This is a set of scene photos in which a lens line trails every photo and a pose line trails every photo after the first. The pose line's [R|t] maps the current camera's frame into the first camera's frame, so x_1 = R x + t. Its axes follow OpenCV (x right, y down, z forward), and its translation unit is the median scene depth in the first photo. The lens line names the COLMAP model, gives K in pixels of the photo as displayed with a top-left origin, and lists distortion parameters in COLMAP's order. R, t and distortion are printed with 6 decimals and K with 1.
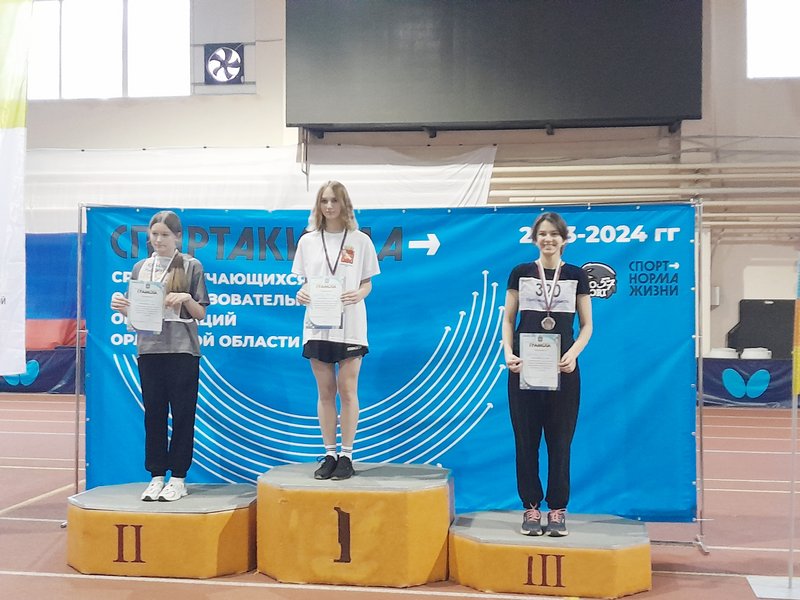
lens RADIAL K [[940.1, 0, 400.0], [0, 940.1, 300.0], [0, 0, 1]] dist [0.069746, -0.042265]
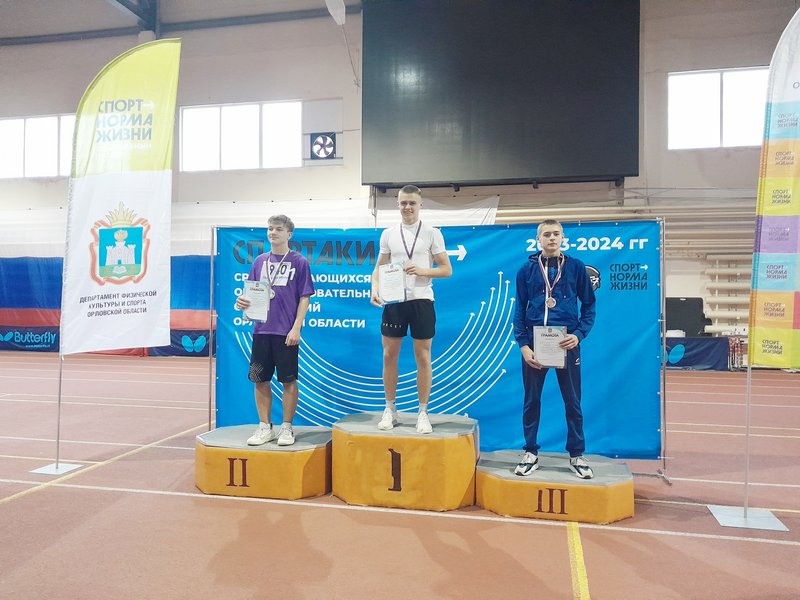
lens RADIAL K [[604.9, 0, 405.5], [0, 604.9, 298.2], [0, 0, 1]] dist [0.061366, -0.055372]
pose [[0.998768, 0.001308, -0.049614, -0.003459], [-0.001282, 0.999999, 0.000538, 0.006900], [0.049615, -0.000474, 0.998768, 0.116832]]
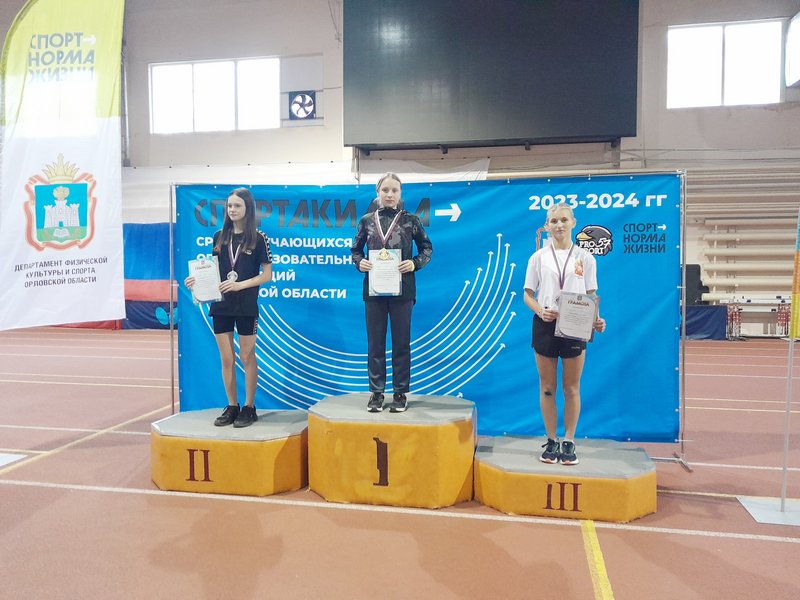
lens RADIAL K [[630.2, 0, 406.0], [0, 630.2, 293.7], [0, 0, 1]] dist [0.040172, -0.002795]
pose [[0.999651, -0.003315, -0.026189, -0.007572], [0.004420, 0.999098, 0.042224, 0.011058], [0.026026, -0.042325, 0.998765, 0.188984]]
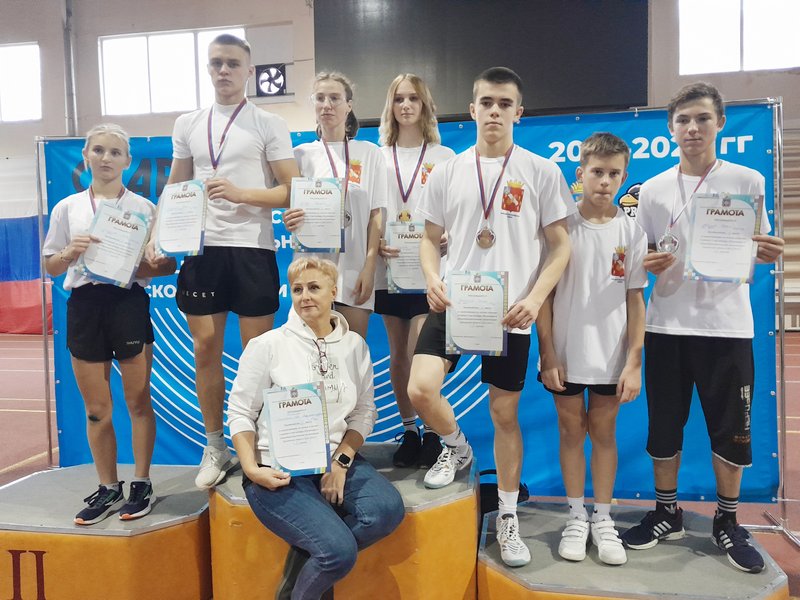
lens RADIAL K [[691.4, 0, 404.0], [0, 691.4, 281.9], [0, 0, 1]] dist [0.066196, -0.002142]
pose [[0.999733, -0.021631, -0.008145, 0.005028], [0.021887, 0.999222, 0.032821, 0.019341], [0.007429, -0.032990, 0.999428, 0.381315]]
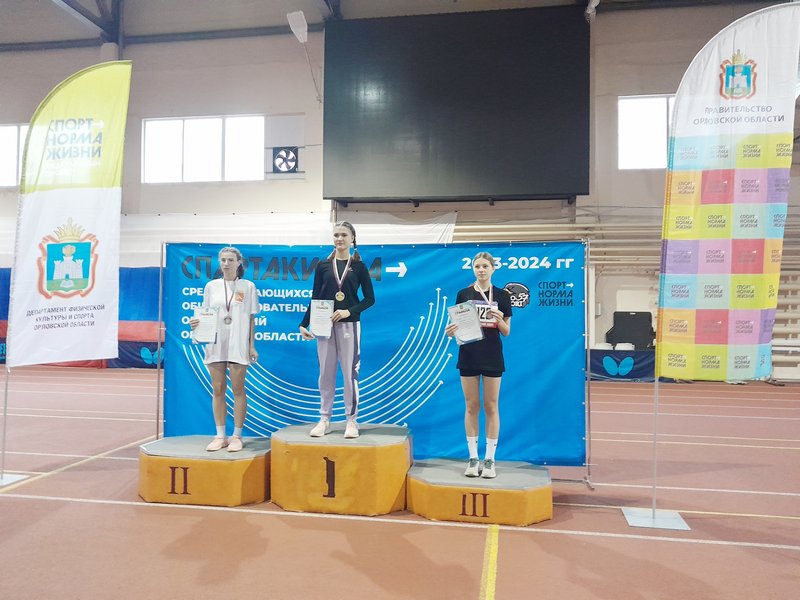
lens RADIAL K [[597.6, 0, 393.1], [0, 597.6, 300.9], [0, 0, 1]] dist [0.063136, -0.064008]
pose [[0.999958, 0.006054, -0.006932, 0.028041], [-0.006167, 0.999845, -0.016501, 0.003760], [0.006831, 0.016543, 0.999840, 0.088218]]
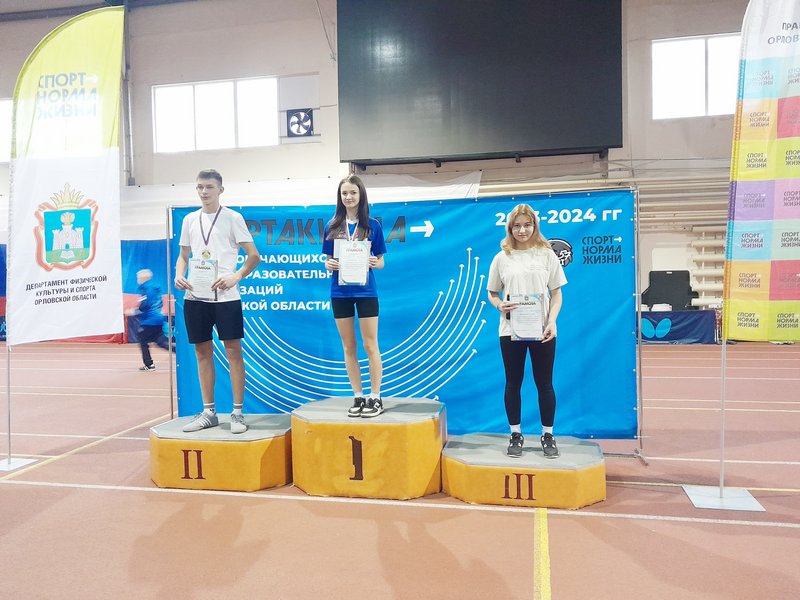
lens RADIAL K [[616.1, 0, 396.2], [0, 616.1, 296.9], [0, 0, 1]] dist [0.054136, -0.052201]
pose [[0.998993, -0.020445, -0.039926, 0.022378], [0.021685, 0.999288, 0.030869, 0.008184], [0.039266, -0.031704, 0.998726, 0.143707]]
